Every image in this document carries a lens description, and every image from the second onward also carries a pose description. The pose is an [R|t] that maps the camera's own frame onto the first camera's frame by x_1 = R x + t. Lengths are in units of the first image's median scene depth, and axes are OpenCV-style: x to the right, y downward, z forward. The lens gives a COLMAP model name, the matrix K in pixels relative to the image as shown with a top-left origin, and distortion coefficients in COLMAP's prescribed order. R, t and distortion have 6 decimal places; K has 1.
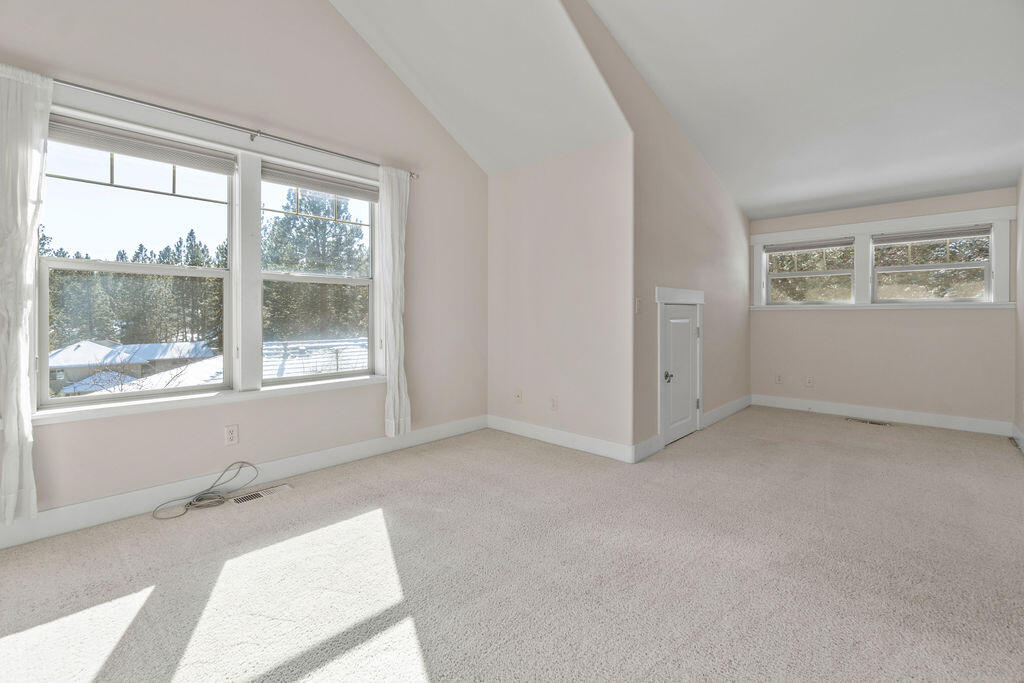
lens RADIAL K [[443.0, 0, 515.6], [0, 443.0, 321.1], [0, 0, 1]] dist [-0.003687, -0.000135]
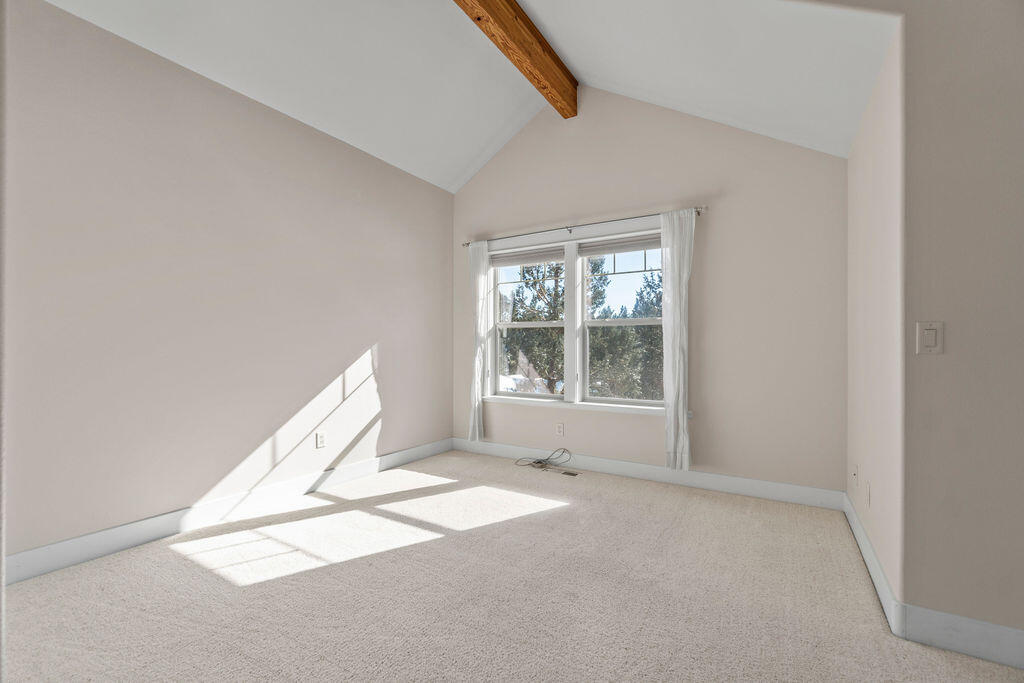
lens RADIAL K [[443.0, 0, 513.0], [0, 443.0, 339.6], [0, 0, 1]] dist [-0.003687, -0.000135]
pose [[0.205344, -0.020615, -0.978473, 0.926632], [-0.020888, 0.999458, -0.025441, -0.009067], [0.978467, 0.025662, 0.204802, 0.585969]]
